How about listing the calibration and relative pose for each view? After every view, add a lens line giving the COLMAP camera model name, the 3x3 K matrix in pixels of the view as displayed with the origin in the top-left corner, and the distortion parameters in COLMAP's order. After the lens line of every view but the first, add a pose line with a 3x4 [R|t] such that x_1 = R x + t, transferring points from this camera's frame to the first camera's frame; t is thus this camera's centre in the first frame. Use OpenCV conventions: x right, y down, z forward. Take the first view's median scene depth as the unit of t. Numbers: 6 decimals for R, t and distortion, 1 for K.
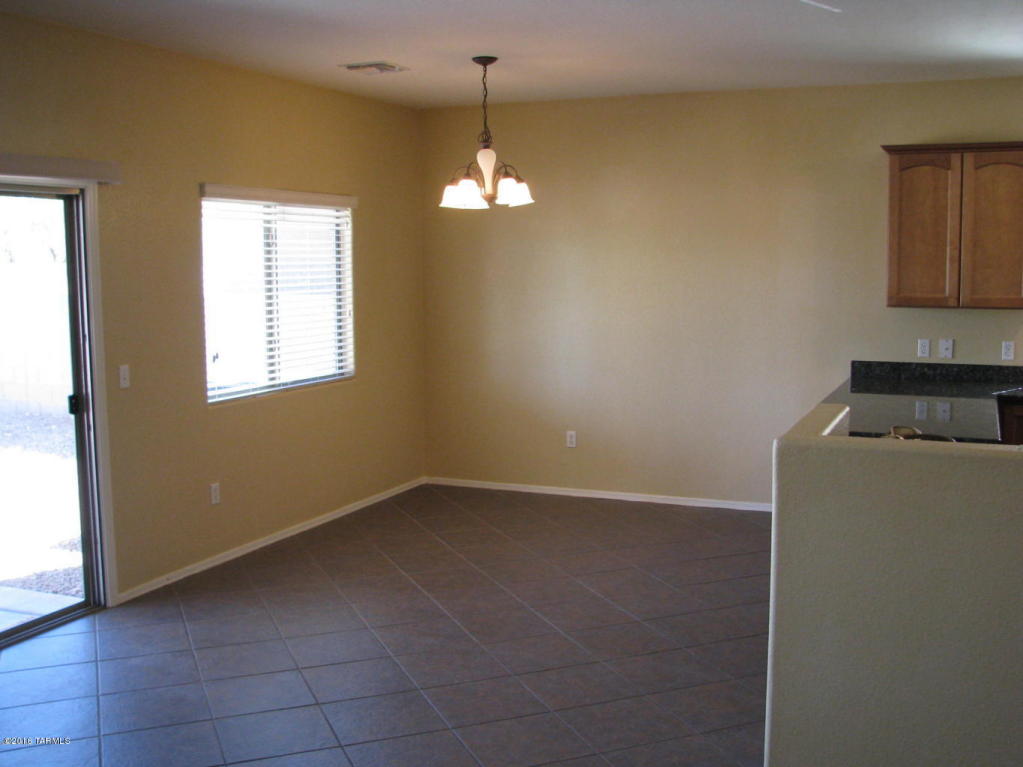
lens RADIAL K [[1120.7, 0, 512.1], [0, 1120.7, 382.9], [0, 0, 1]] dist [-0.014783, 0.000000]
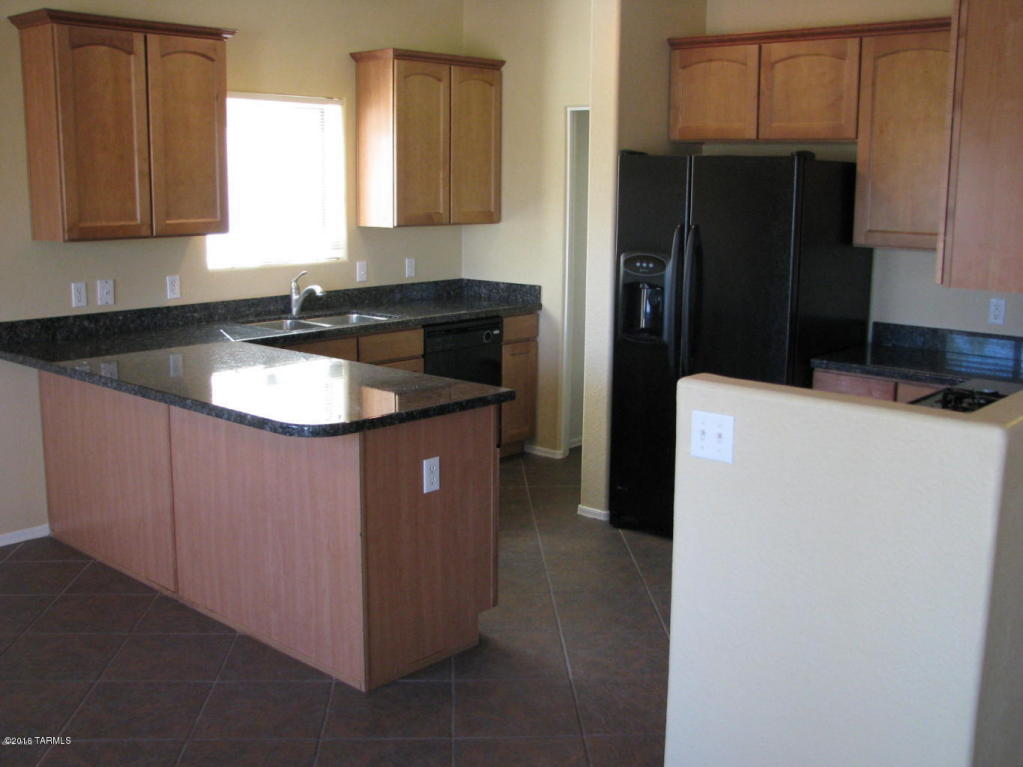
lens RADIAL K [[1120.7, 0, 511.3], [0, 1120.7, 379.0], [0, 0, 1]] dist [-0.014783, 0.000000]
pose [[0.335102, -0.167661, 0.927144, -0.249318], [0.106554, 0.984470, 0.139516, -0.051657], [-0.936137, 0.052039, 0.347763, 0.495814]]
